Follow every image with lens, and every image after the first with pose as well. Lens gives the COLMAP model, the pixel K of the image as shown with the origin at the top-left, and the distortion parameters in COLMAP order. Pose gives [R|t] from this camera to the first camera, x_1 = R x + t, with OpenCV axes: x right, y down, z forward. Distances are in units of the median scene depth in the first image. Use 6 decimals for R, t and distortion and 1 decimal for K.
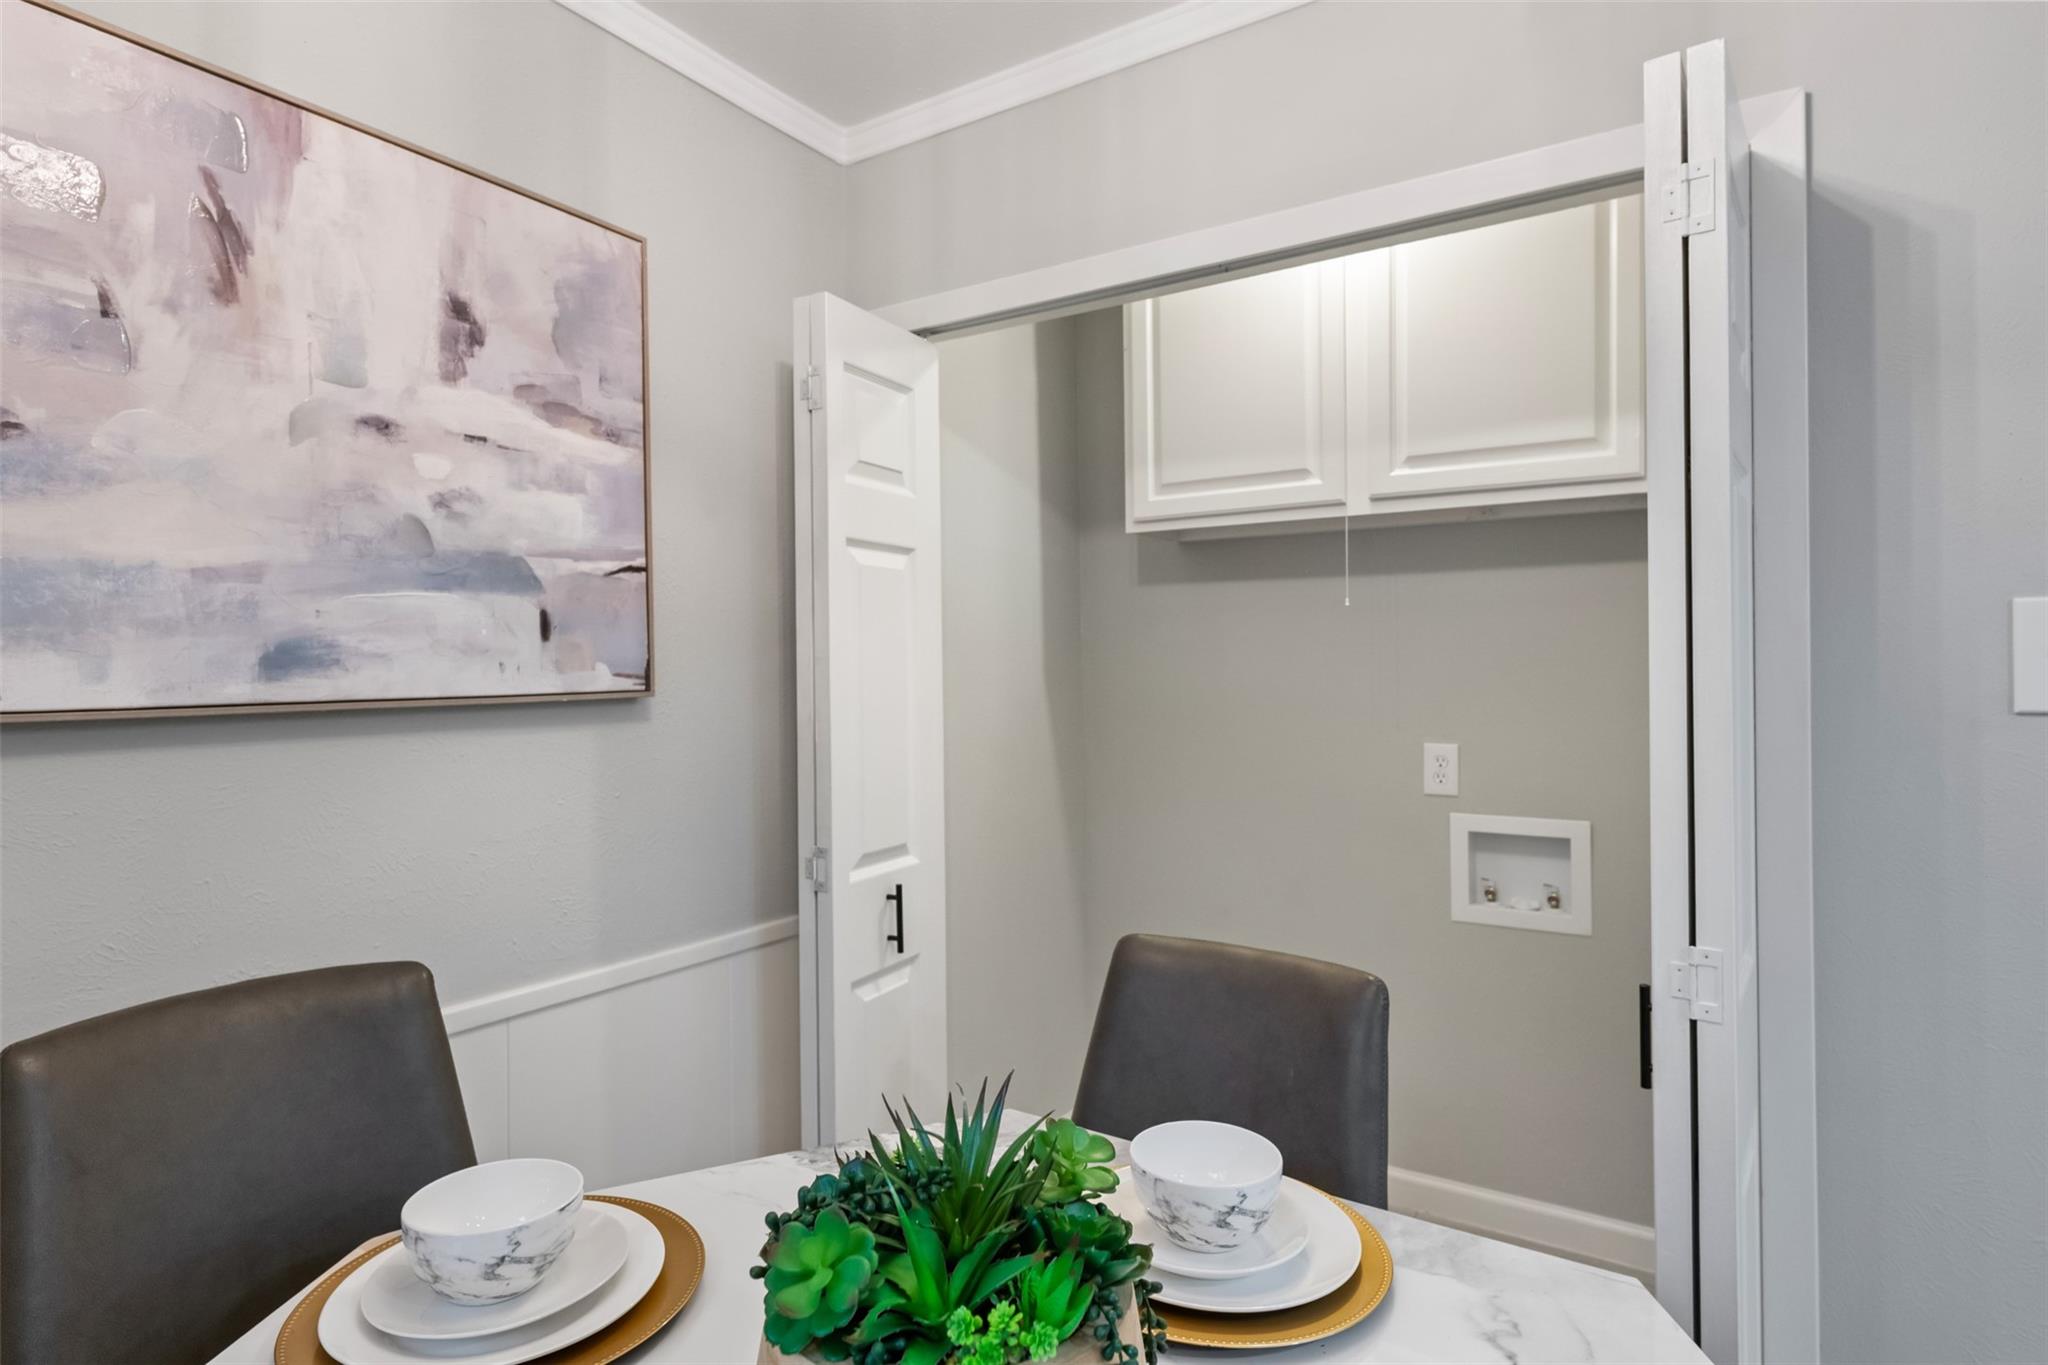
lens RADIAL K [[1066.0, 0, 1024.6], [0, 1066.0, 674.9], [0, 0, 1]] dist [-0.004602, -0.000572]
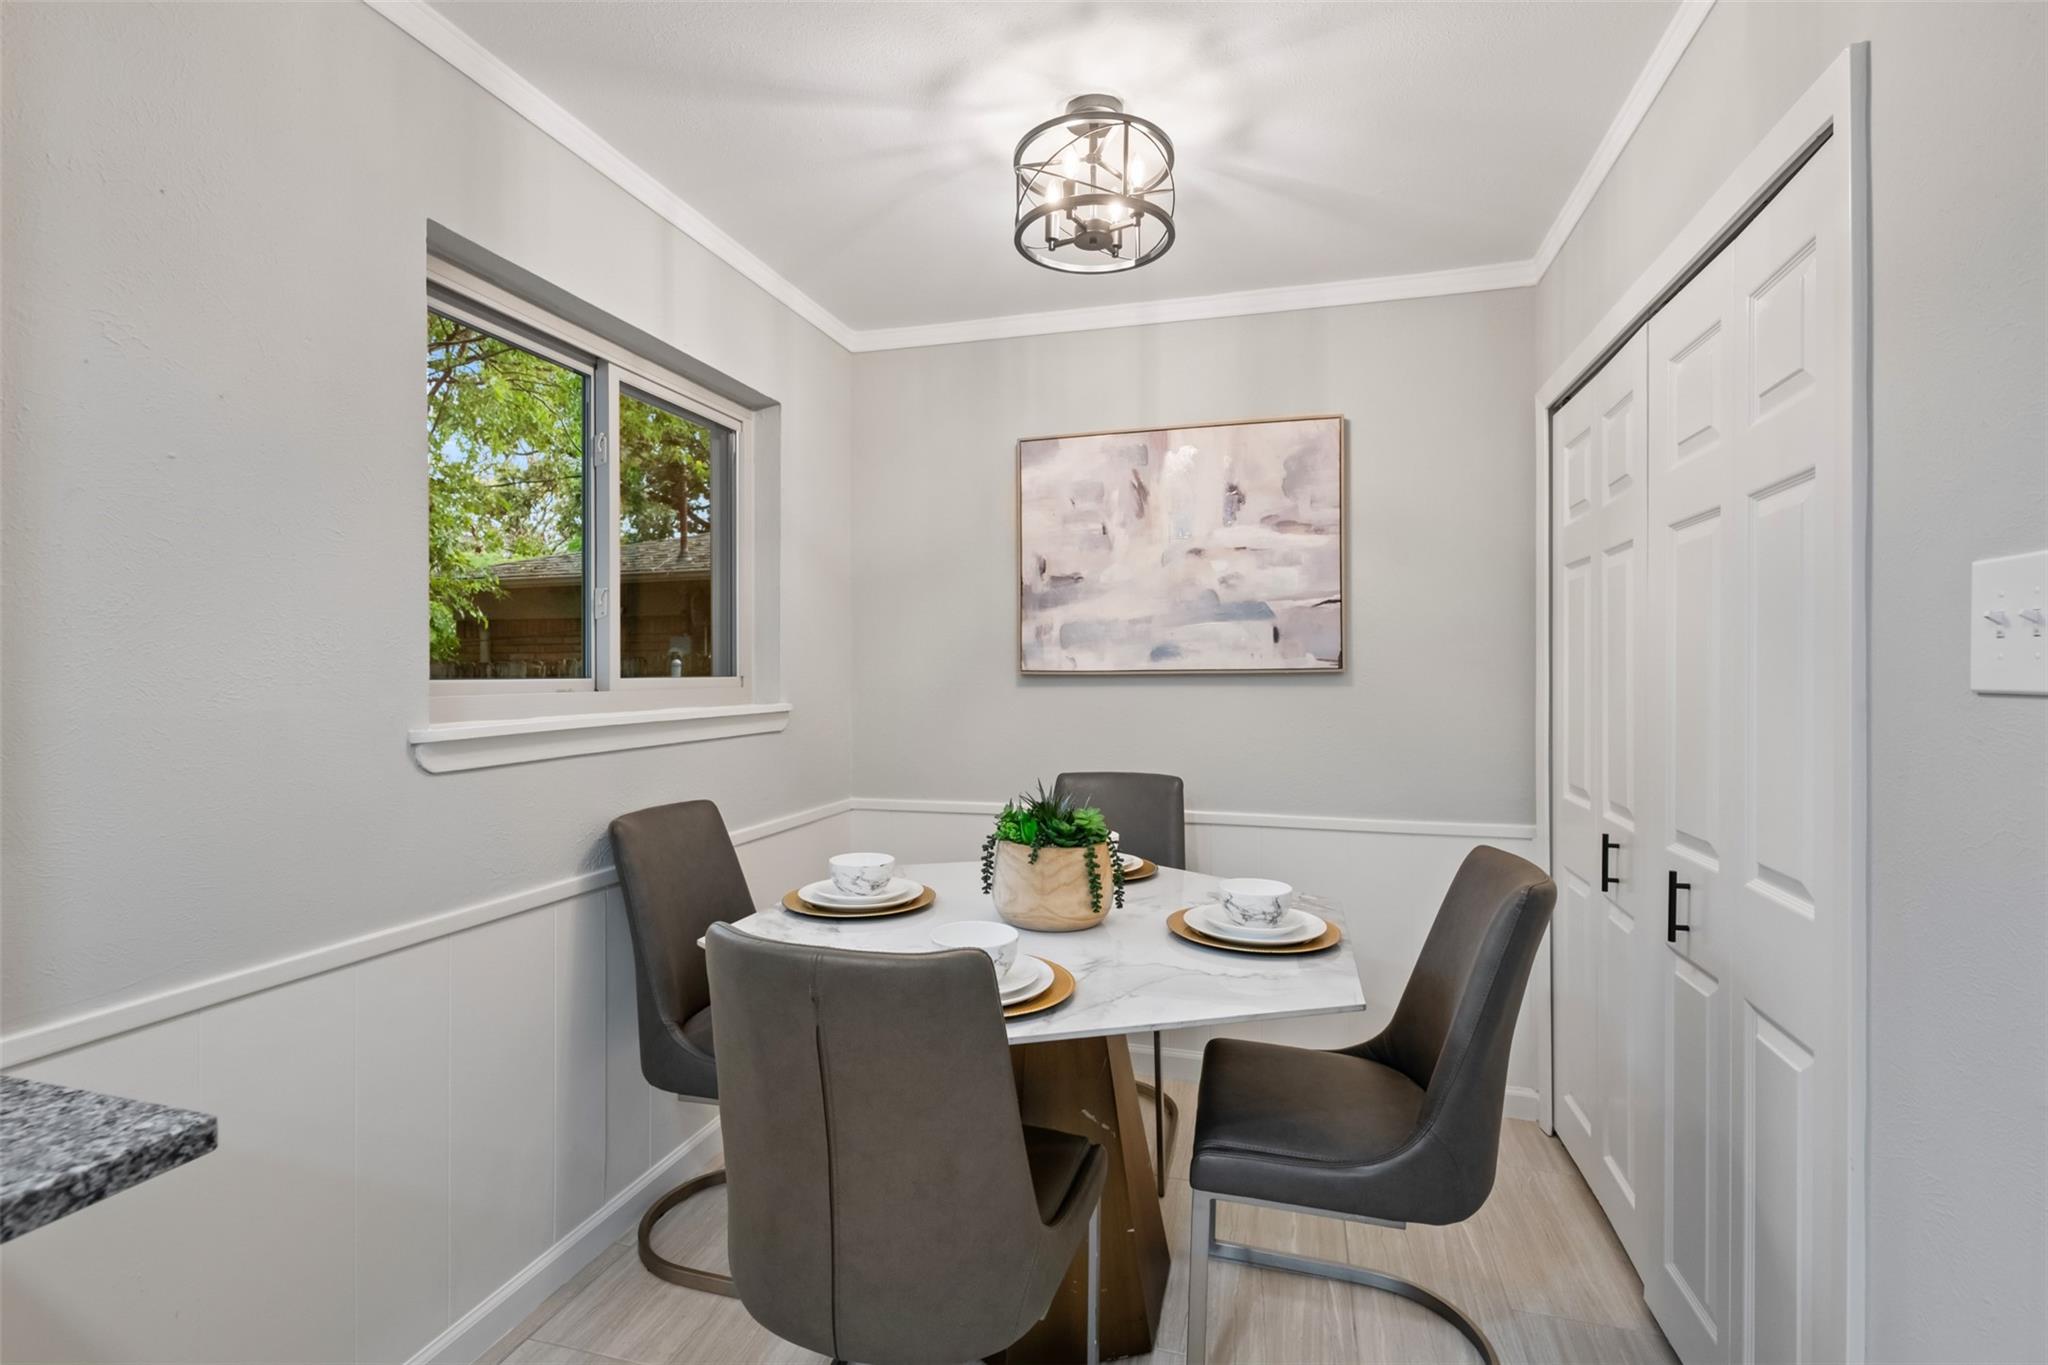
lens RADIAL K [[976.8, 0, 1019.8], [0, 976.8, 677.3], [0, 0, 1]] dist [0.000236, -0.000065]
pose [[0.287416, 0.011917, -0.957732, 1.267231], [-0.004398, 0.999928, 0.011122, 0.016398], [0.957796, 0.001016, 0.287448, 0.016620]]
